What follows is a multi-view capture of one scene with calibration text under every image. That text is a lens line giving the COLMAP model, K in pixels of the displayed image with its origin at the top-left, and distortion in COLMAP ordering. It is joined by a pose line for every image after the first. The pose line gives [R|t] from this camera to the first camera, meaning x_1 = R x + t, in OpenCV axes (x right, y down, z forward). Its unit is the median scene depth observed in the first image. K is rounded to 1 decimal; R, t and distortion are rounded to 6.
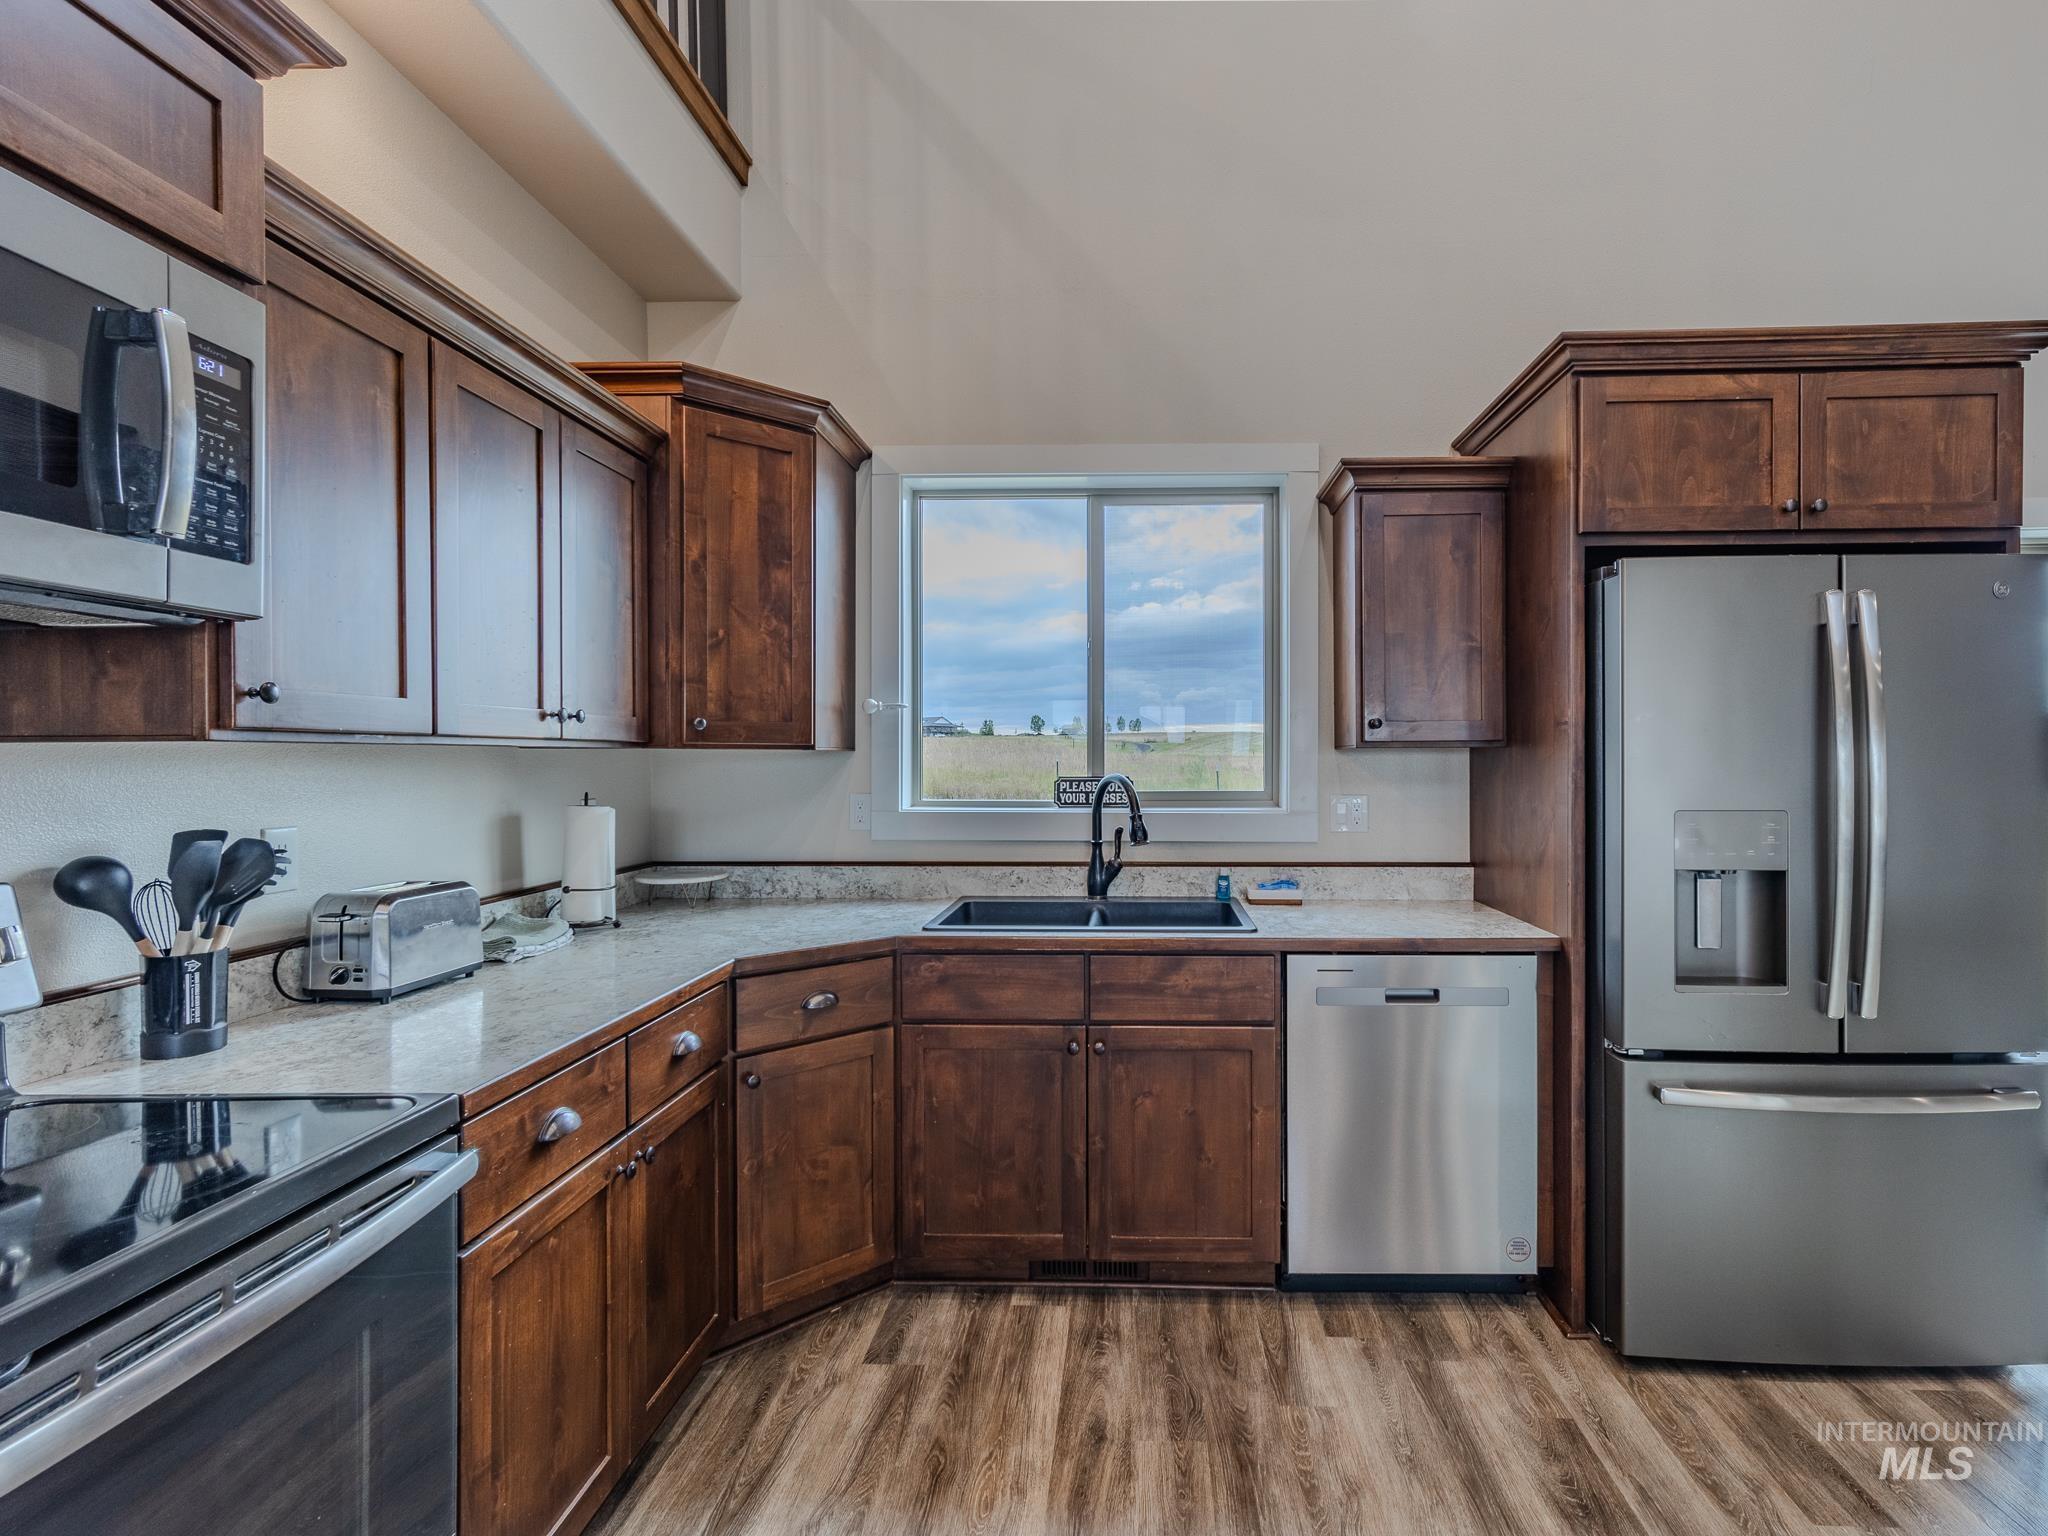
lens RADIAL K [[991.5, 0, 1122.1], [0, 991.5, 761.6], [0, 0, 1]] dist [0.000499, 0.000728]
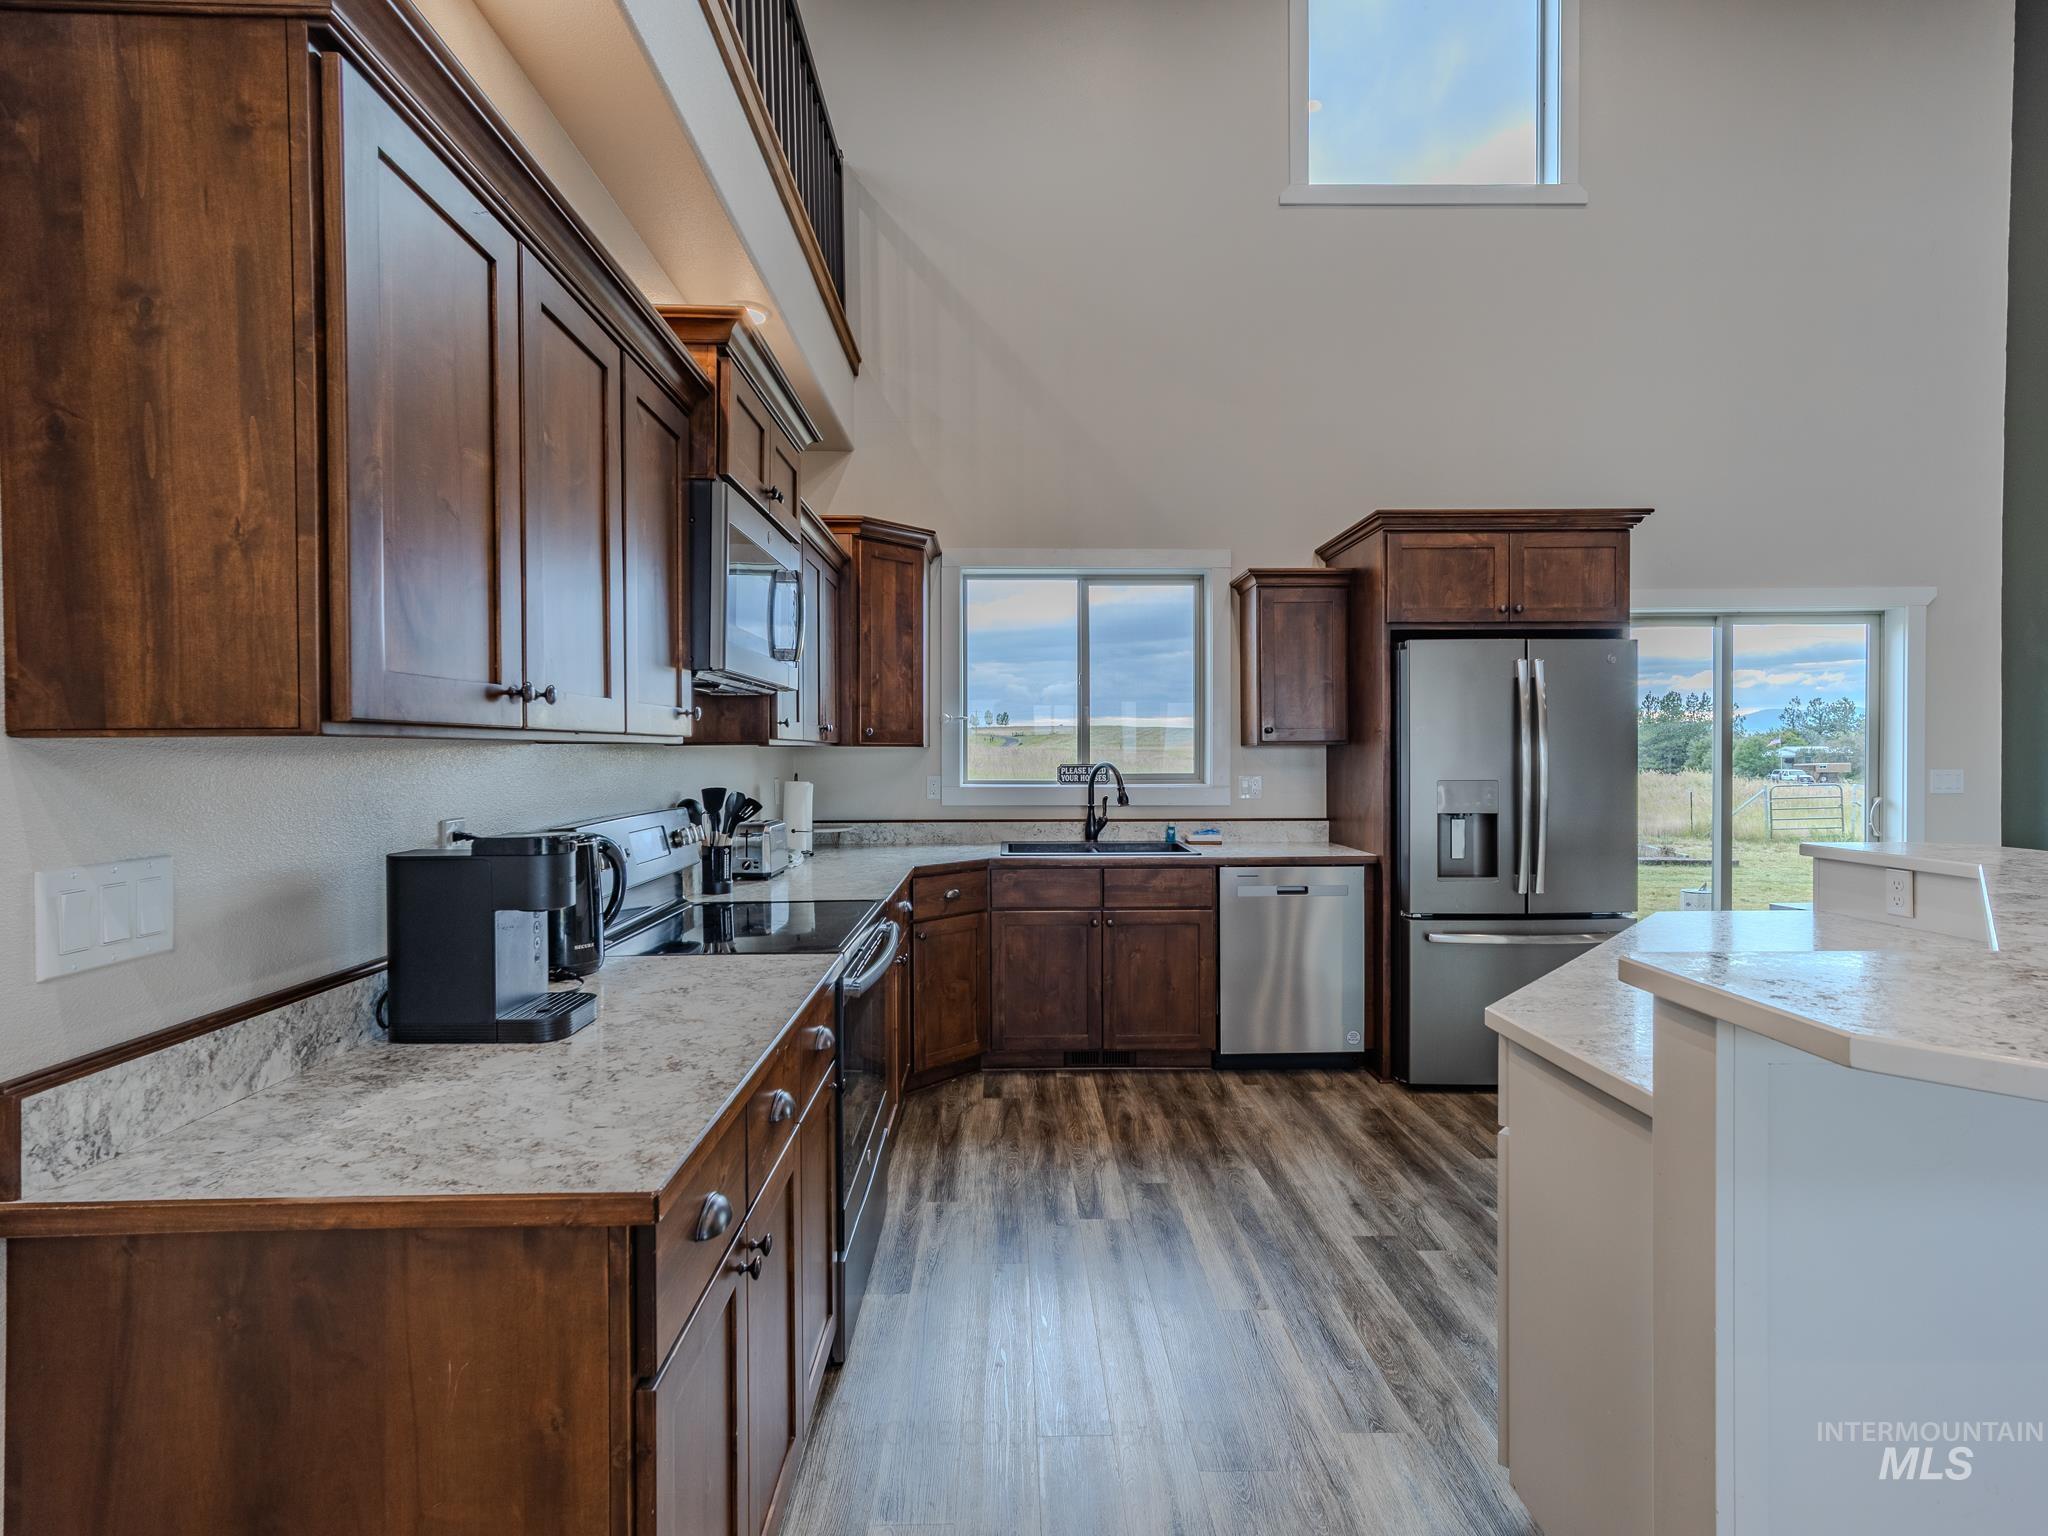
lens RADIAL K [[989.6, 0, 1040.6], [0, 989.6, 759.4], [0, 0, 1]] dist [-0.001289, 0.008126]
pose [[0.998758, -0.001676, 0.049794, -0.222797], [0.001478, 0.999991, 0.004008, 0.002416], [-0.049801, -0.003930, 0.998751, -0.672058]]
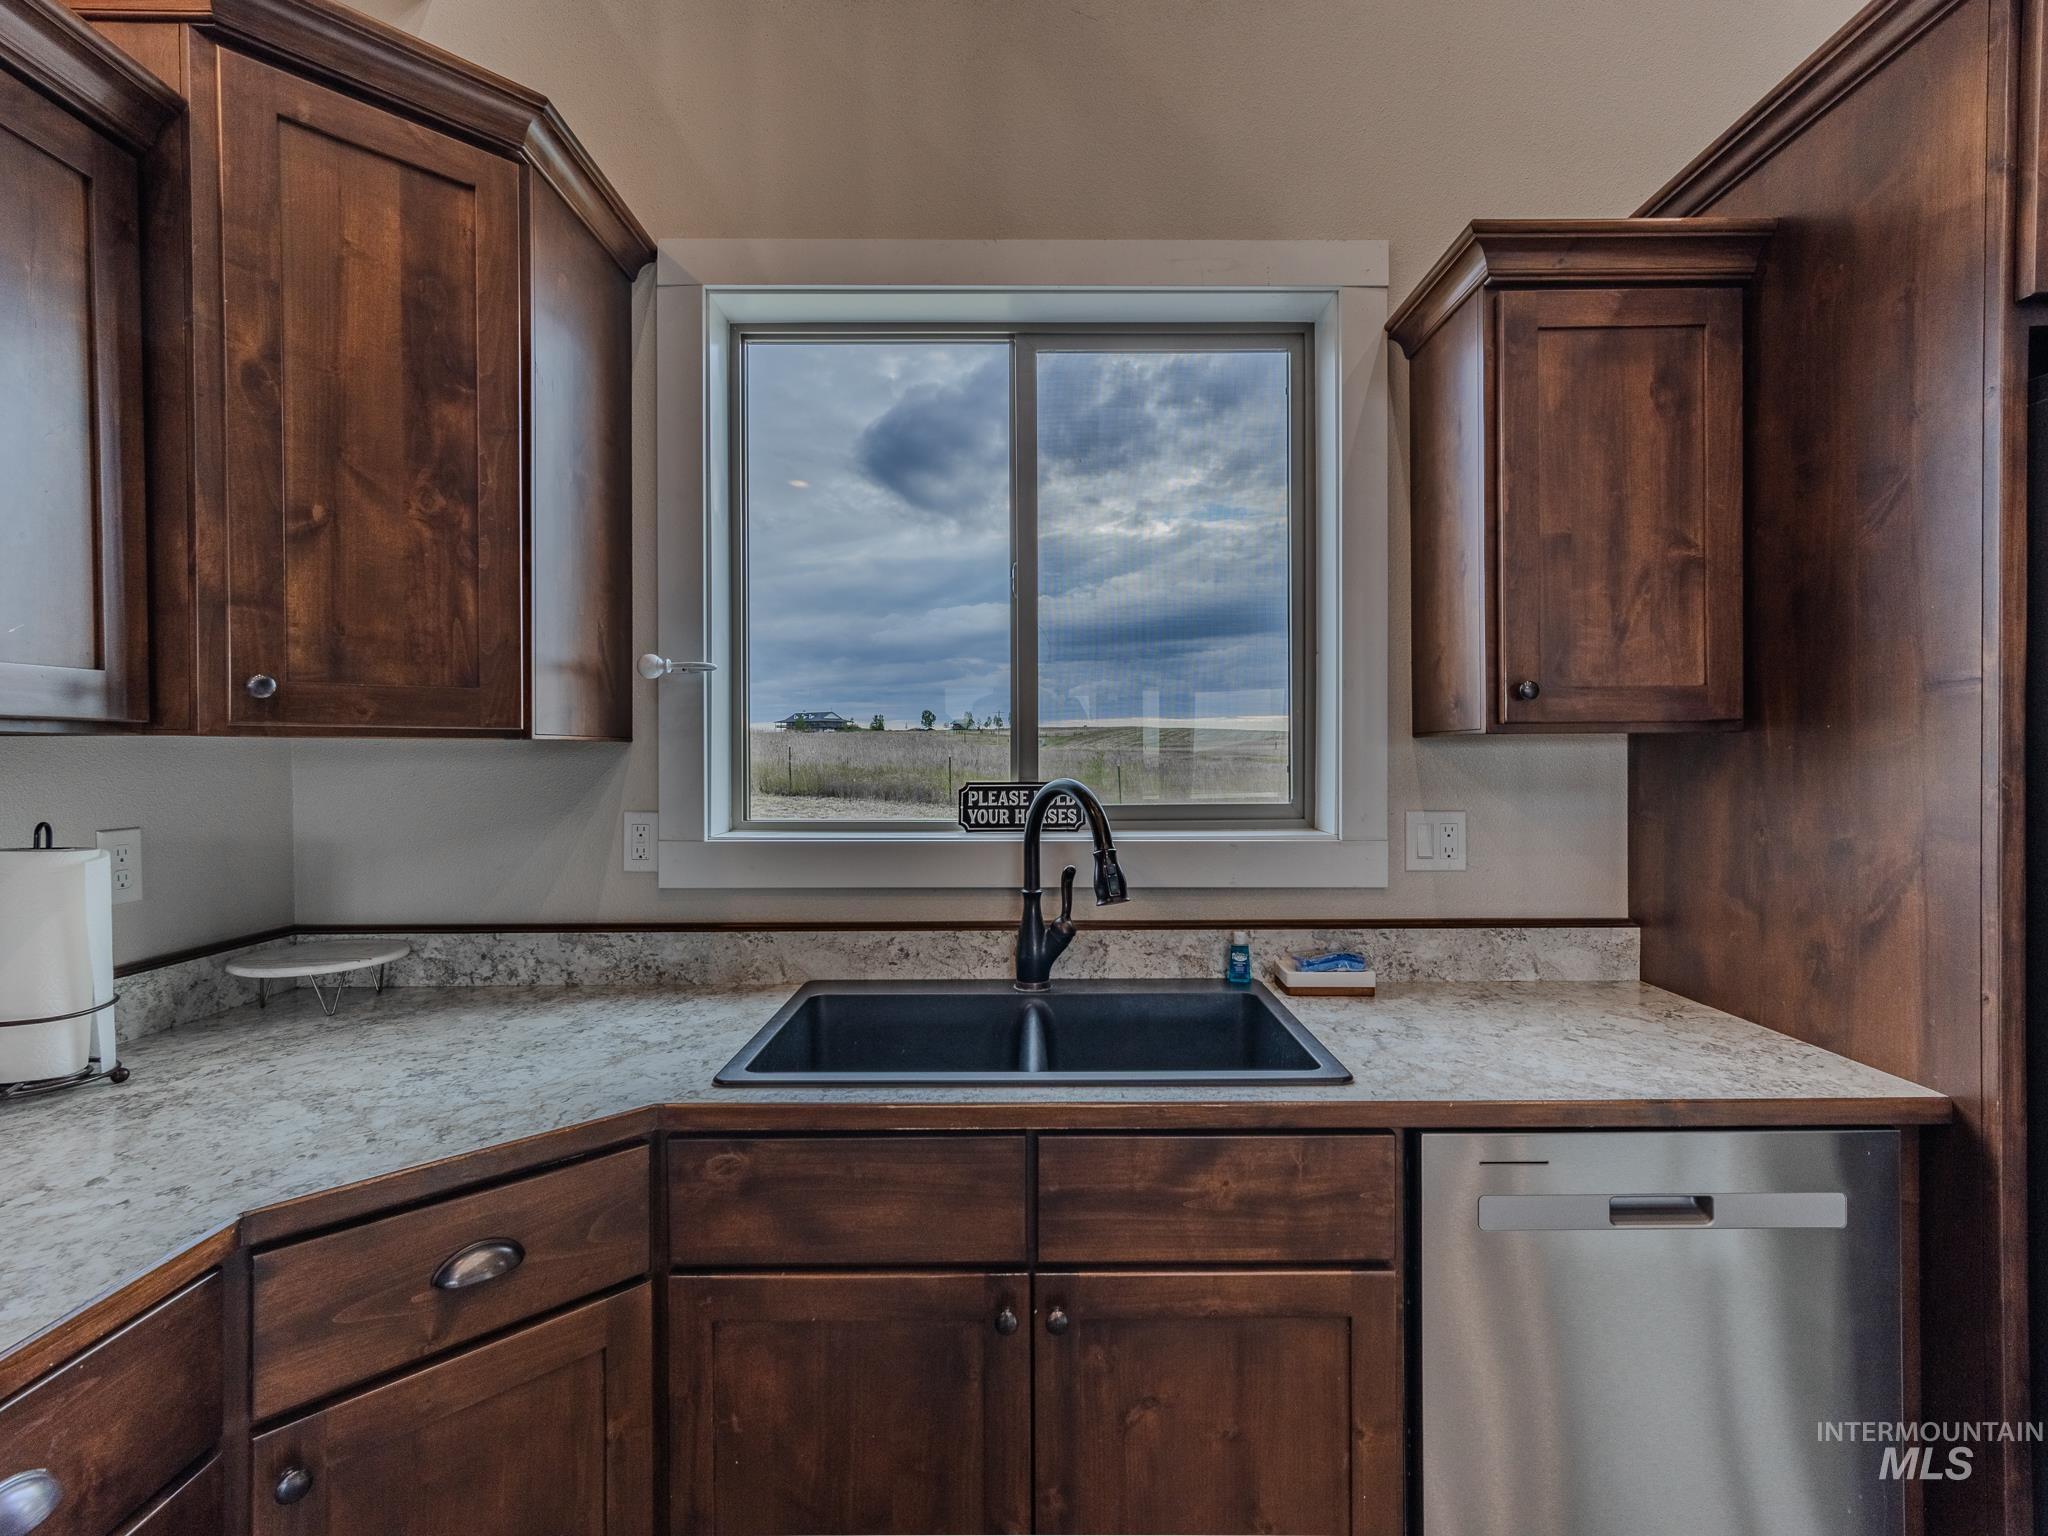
lens RADIAL K [[989.6, 0, 1040.6], [0, 989.6, 759.4], [0, 0, 1]] dist [-0.001289, 0.008126]
pose [[0.999617, -0.002729, 0.027546, -0.044402], [0.002657, 0.999993, 0.002624, -0.001206], [-0.027553, -0.002550, 0.999617, 0.486555]]
